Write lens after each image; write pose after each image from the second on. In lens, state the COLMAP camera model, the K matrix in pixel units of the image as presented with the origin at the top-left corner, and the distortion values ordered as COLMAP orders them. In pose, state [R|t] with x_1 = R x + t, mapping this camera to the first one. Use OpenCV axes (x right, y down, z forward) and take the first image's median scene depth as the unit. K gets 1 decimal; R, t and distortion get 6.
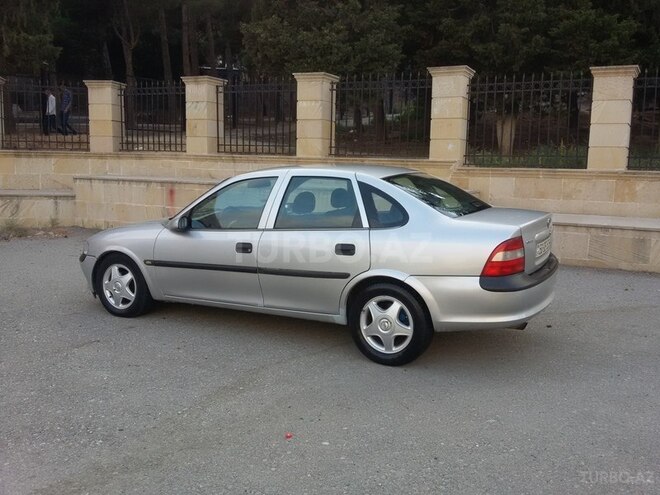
lens RADIAL K [[605.9, 0, 350.6], [0, 605.9, 258.0], [0, 0, 1]] dist [0.003081, 0.000000]
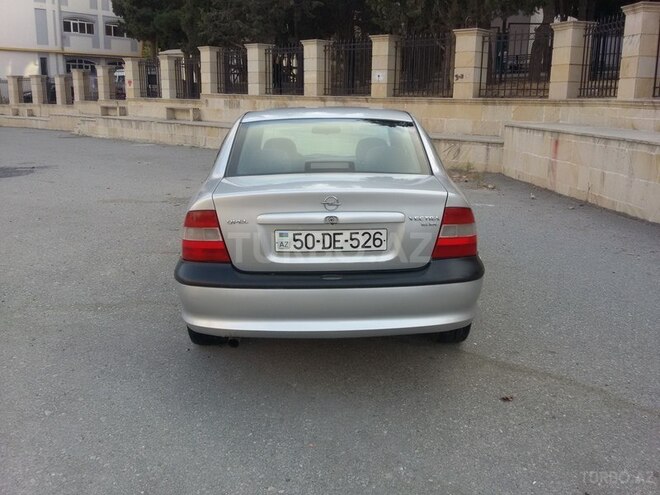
lens RADIAL K [[605.9, 0, 340.2], [0, 605.9, 249.4], [0, 0, 1]] dist [0.003081, 0.000000]
pose [[0.500888, 0.193511, -0.843602, 0.715064], [-0.137860, 0.980080, 0.142963, -0.083849], [0.854462, 0.044690, 0.517588, 0.588828]]
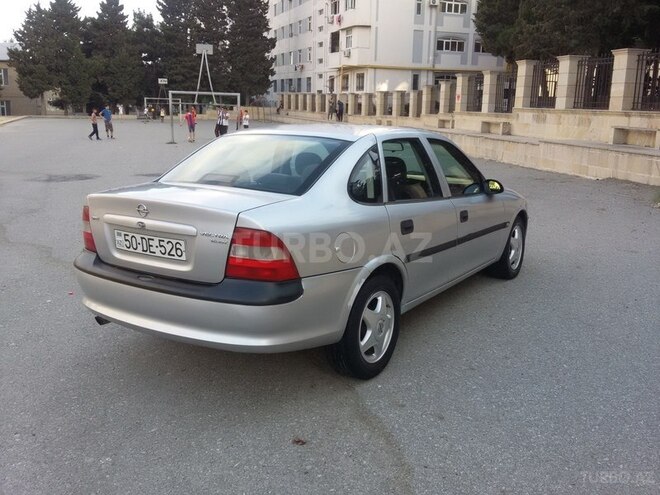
lens RADIAL K [[605.9, 0, 333.5], [0, 605.9, 245.5], [0, 0, 1]] dist [0.003081, 0.000000]
pose [[-0.069289, 0.201332, -0.977069, 0.819015], [-0.177490, 0.961309, 0.210671, -0.167006], [0.981680, 0.188018, -0.030873, 1.041114]]
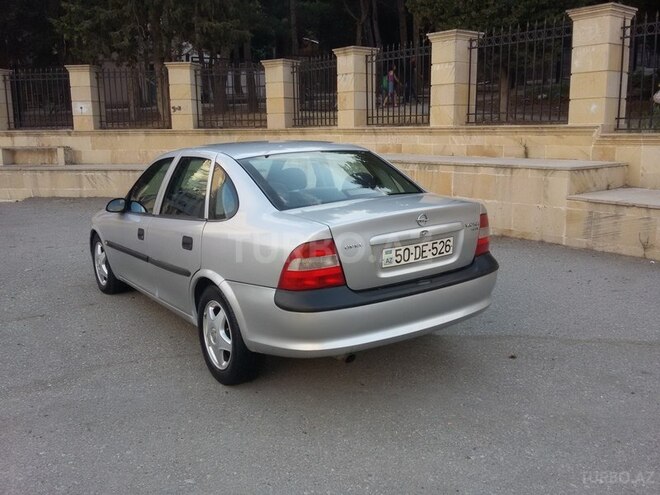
lens RADIAL K [[605.9, 0, 346.5], [0, 605.9, 257.2], [0, 0, 1]] dist [0.003081, 0.000000]
pose [[0.894975, 0.060000, -0.442063, 0.476171], [-0.038344, 0.997593, 0.057771, -0.042941], [0.444466, -0.034753, 0.895121, 0.268778]]
